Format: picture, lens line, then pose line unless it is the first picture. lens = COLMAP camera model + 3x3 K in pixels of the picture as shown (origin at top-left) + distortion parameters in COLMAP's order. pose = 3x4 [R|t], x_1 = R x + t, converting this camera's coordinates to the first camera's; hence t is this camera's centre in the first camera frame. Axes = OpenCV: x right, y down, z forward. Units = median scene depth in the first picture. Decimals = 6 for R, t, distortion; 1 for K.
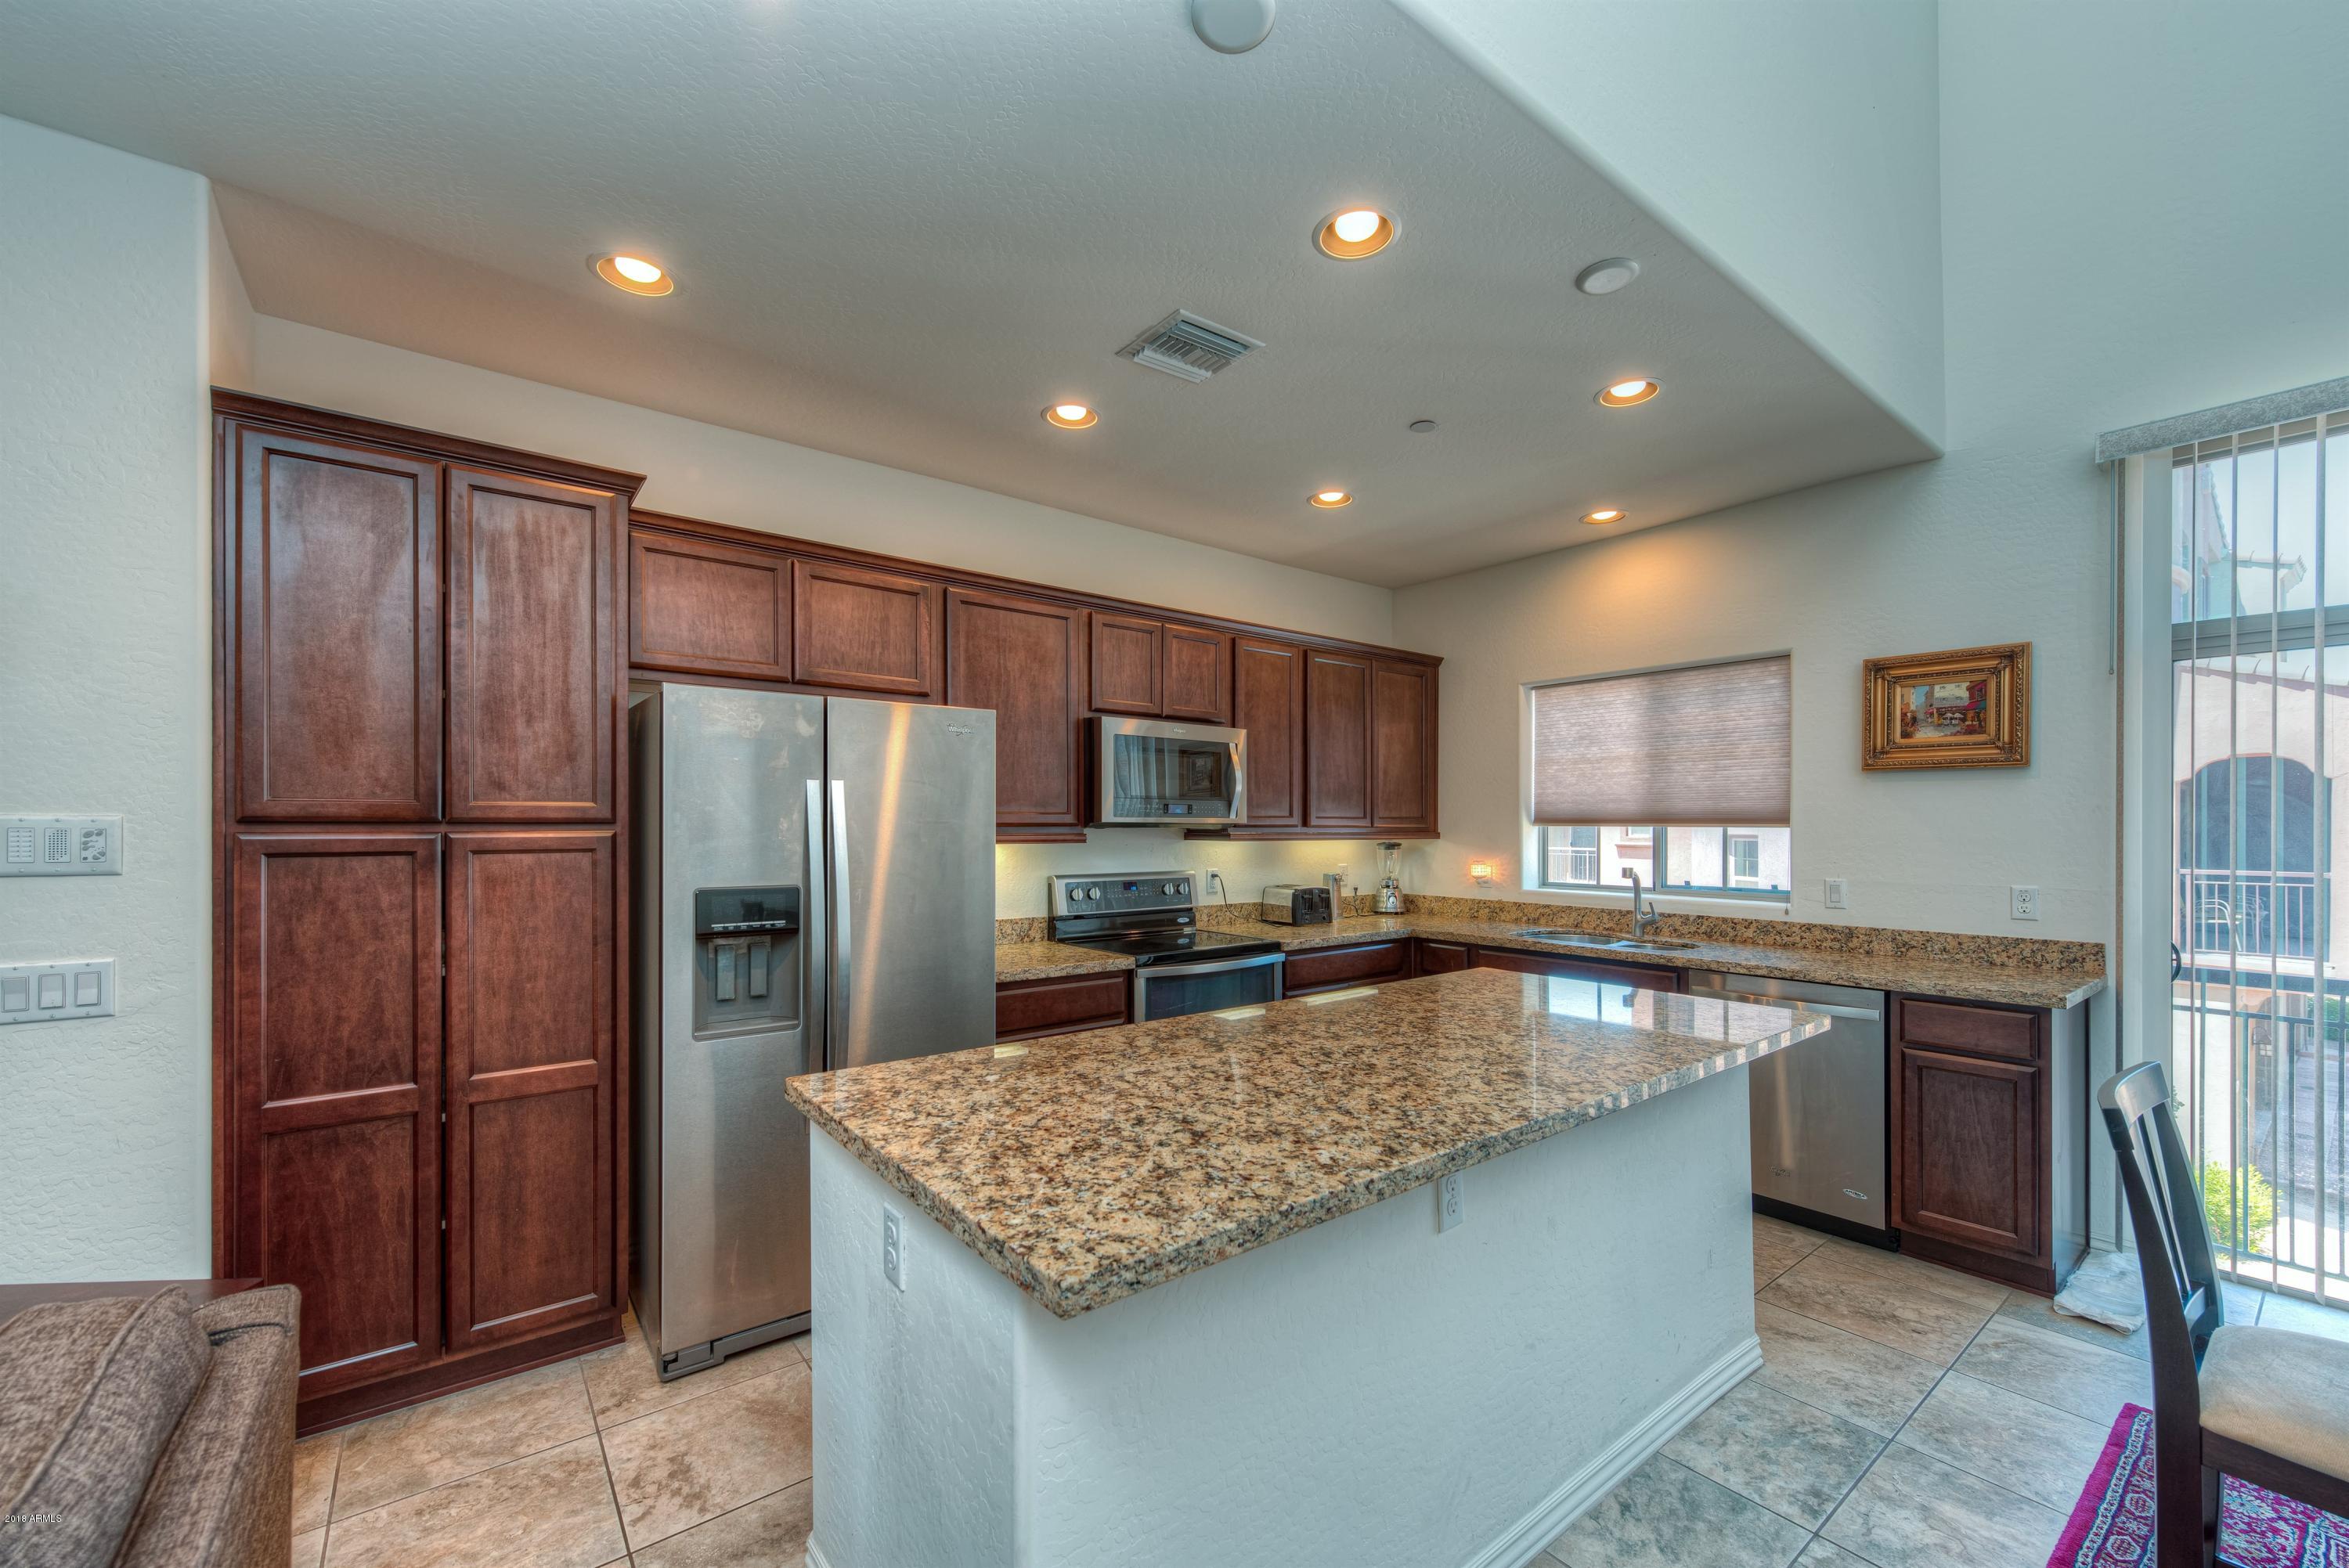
lens RADIAL K [[932.2, 0, 1172.4], [0, 932.2, 823.8], [0, 0, 1]] dist [0.006282, -0.000253]
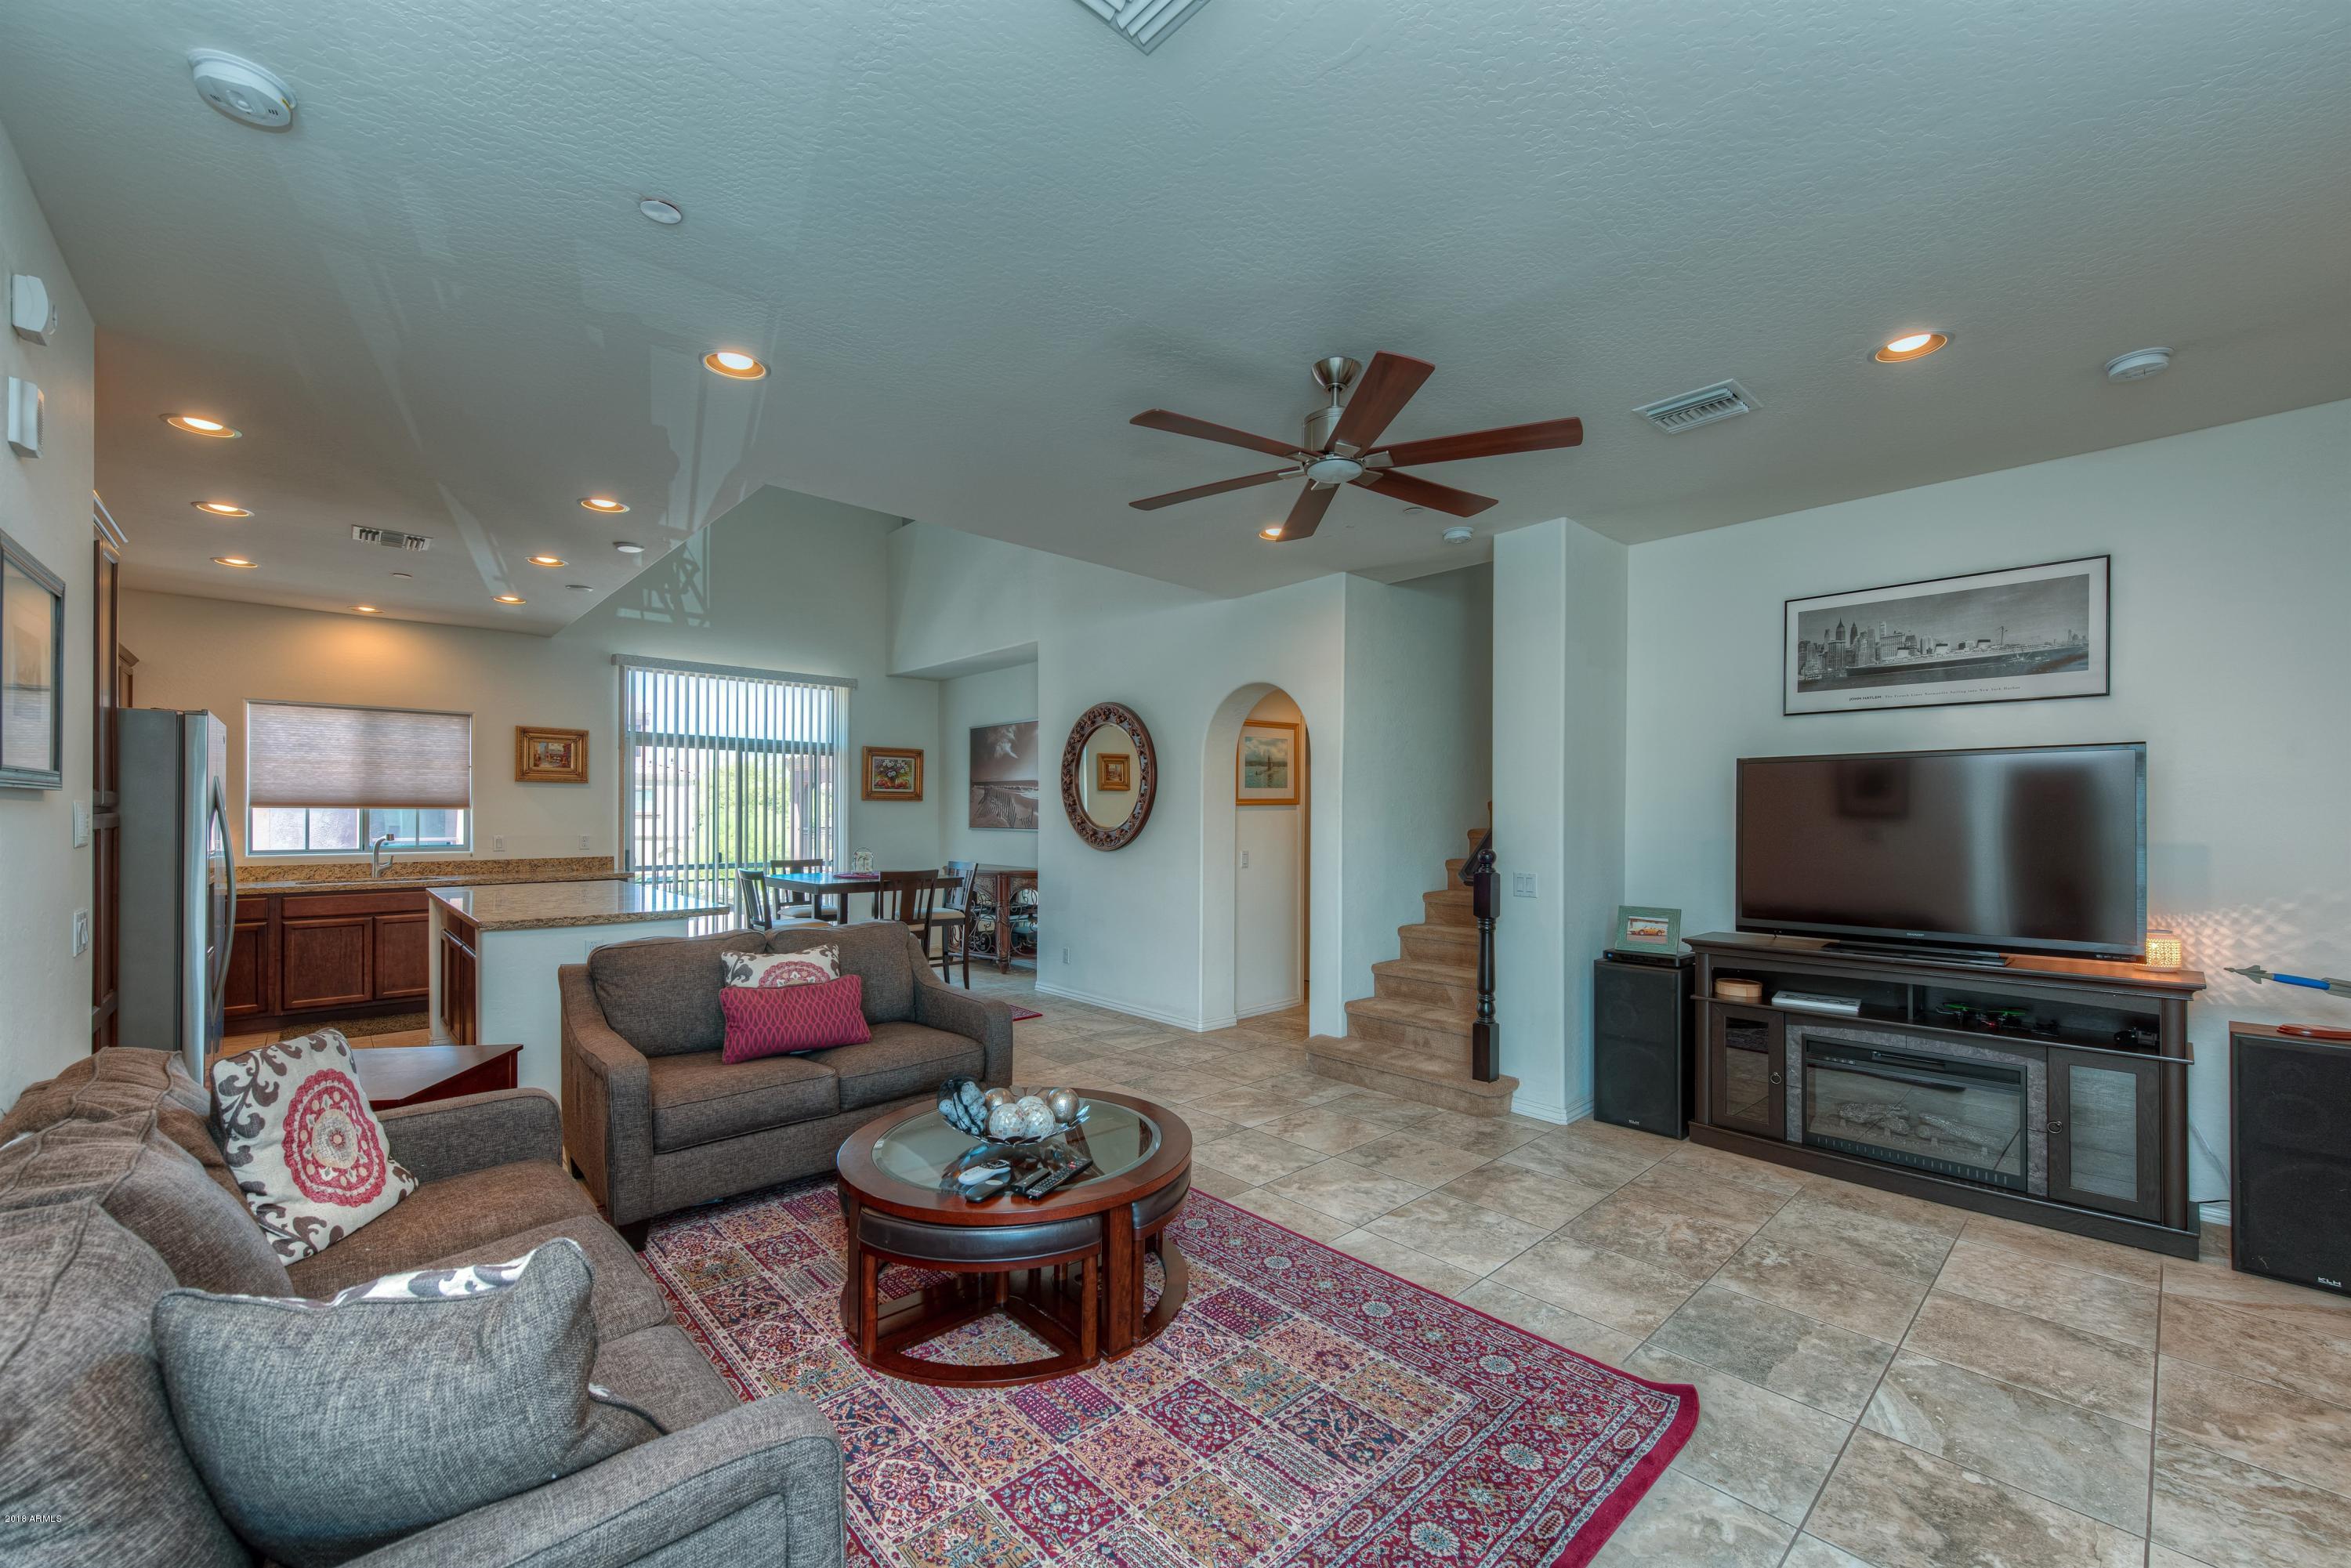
lens RADIAL K [[933.0, 0, 1189.9], [0, 933.0, 813.4], [0, 0, 1]] dist [0.006282, -0.000253]
pose [[-0.093775, -0.004489, 0.995583, -2.034839], [-0.007220, 0.999967, 0.003829, -0.008101], [-0.995567, -0.006829, -0.093804, -0.367341]]
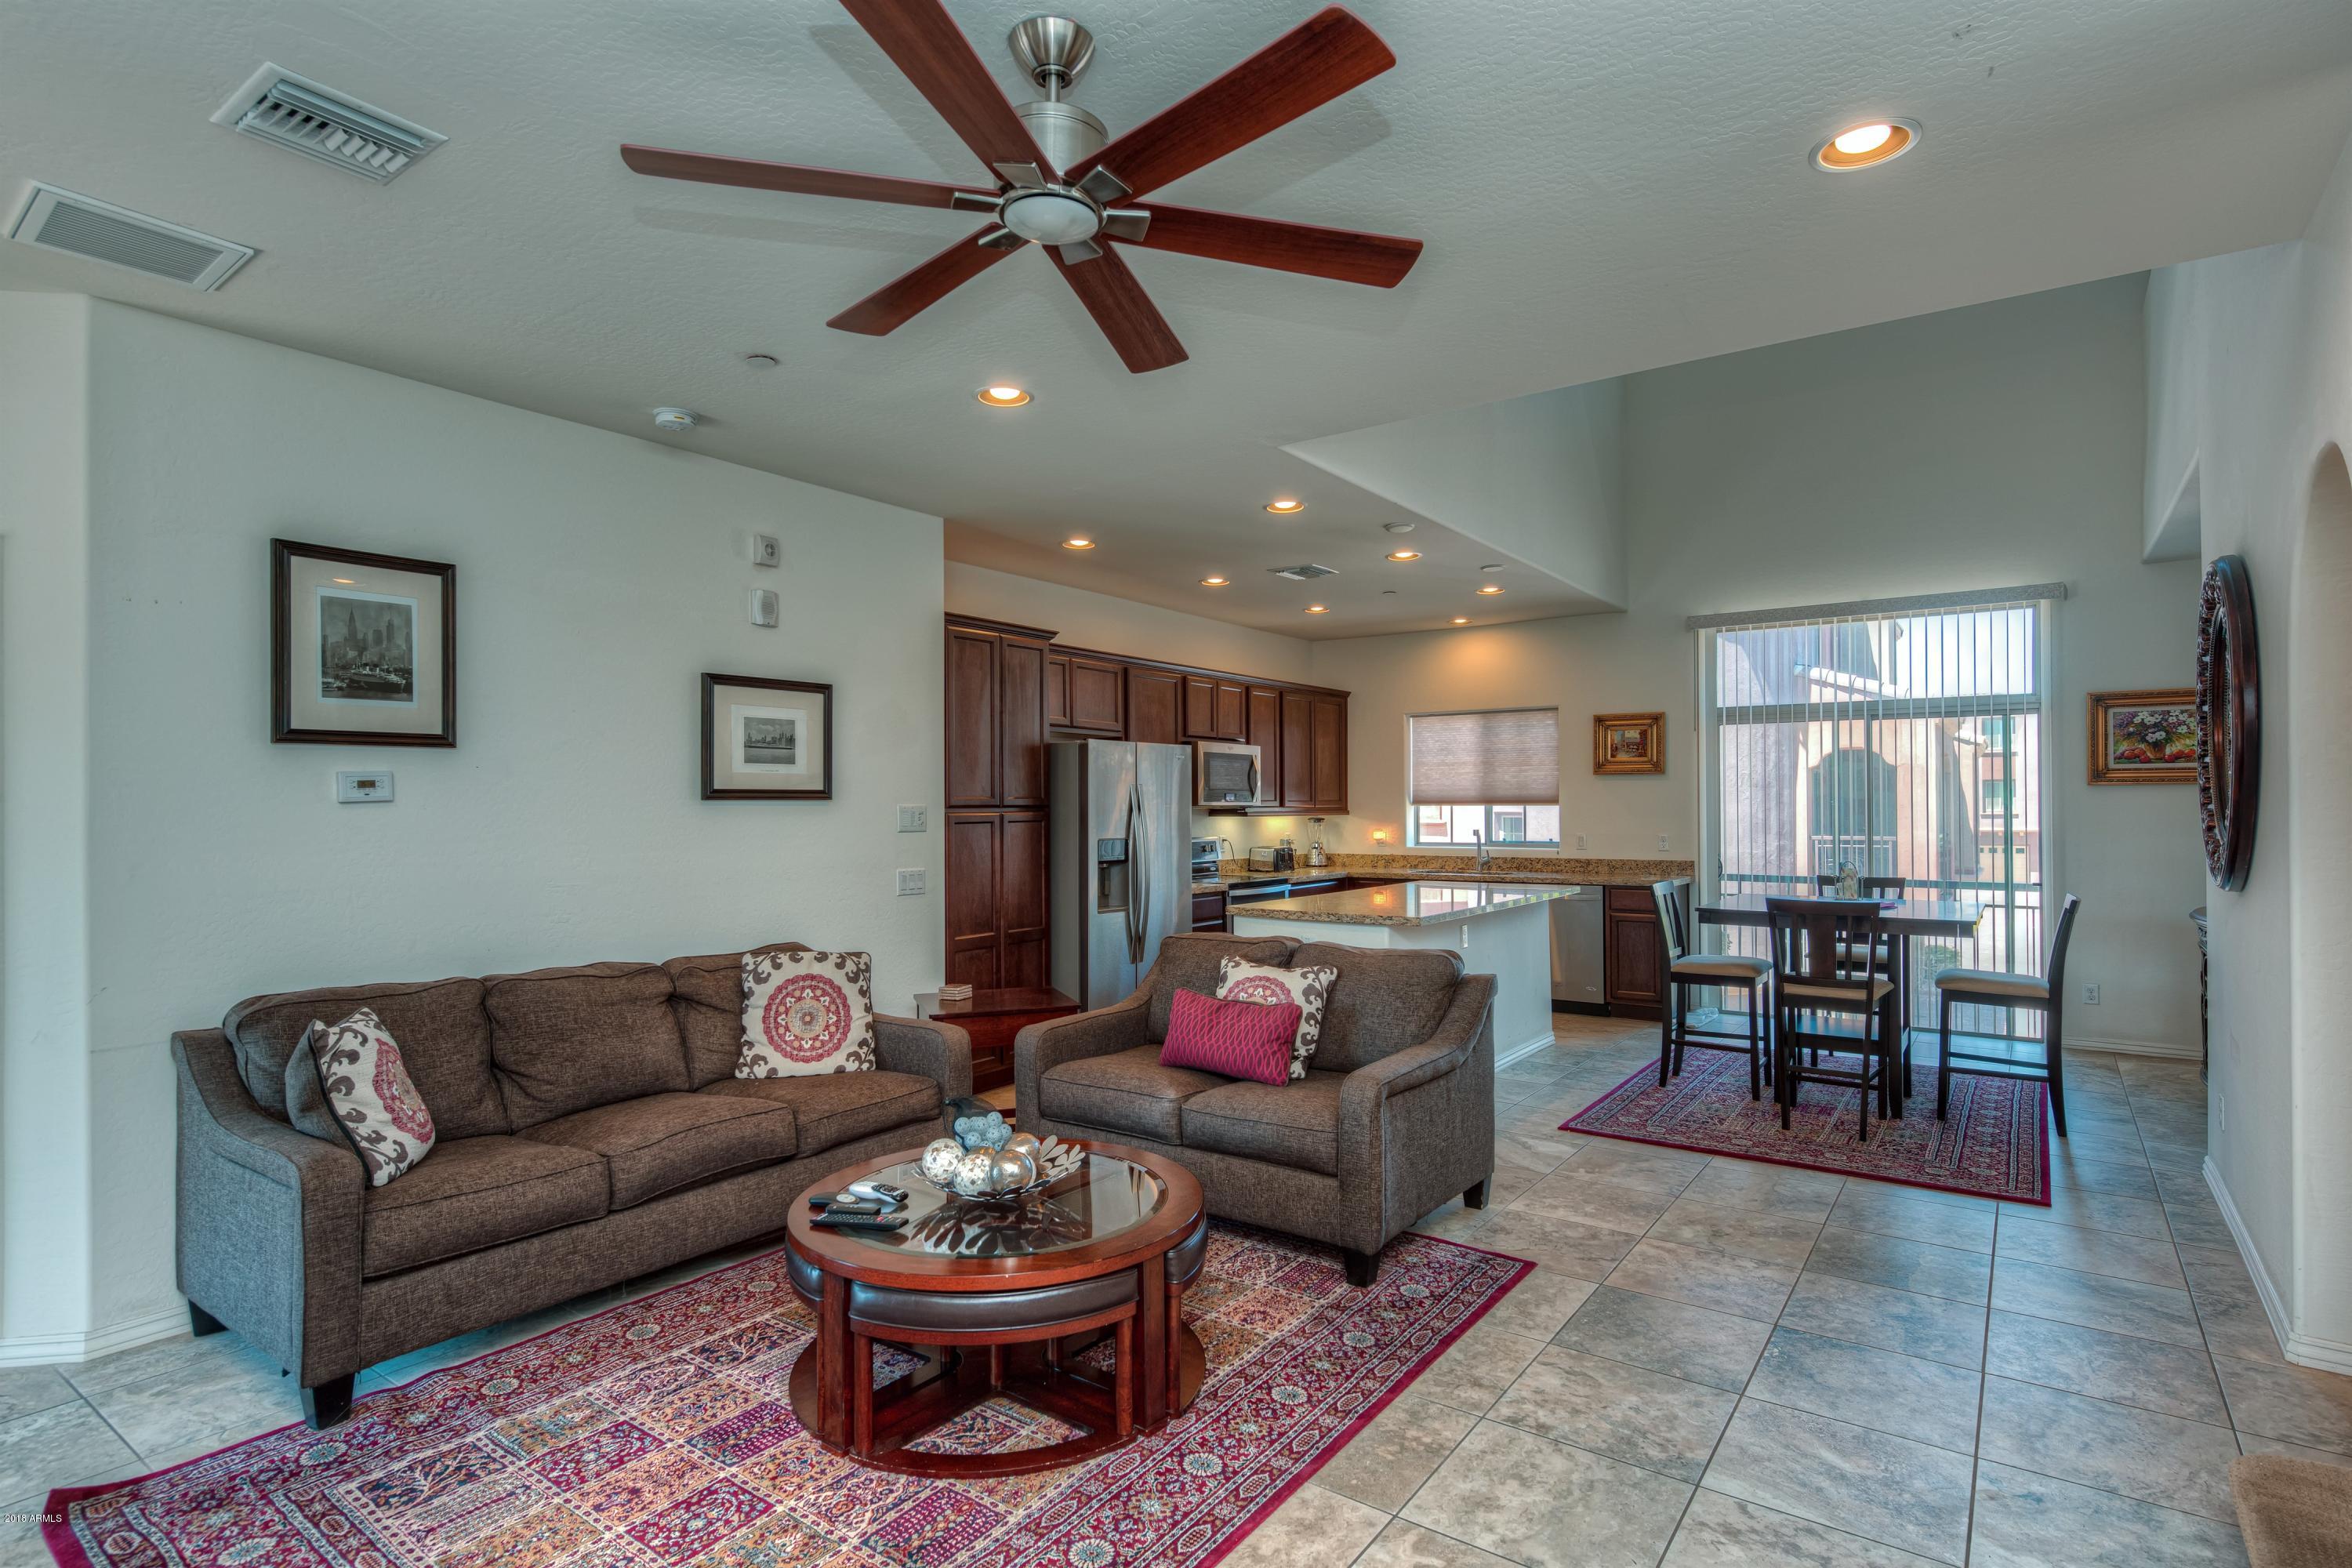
lens RADIAL K [[1186.8, 0, 1164.4], [0, 1186.8, 792.4], [0, 0, 1]] dist [0.001678, 0.000313]
pose [[0.962094, -0.004322, 0.272685, -1.049877], [0.007161, 0.999930, -0.009416, -0.007874], [-0.272625, 0.011011, 0.962057, -1.500056]]
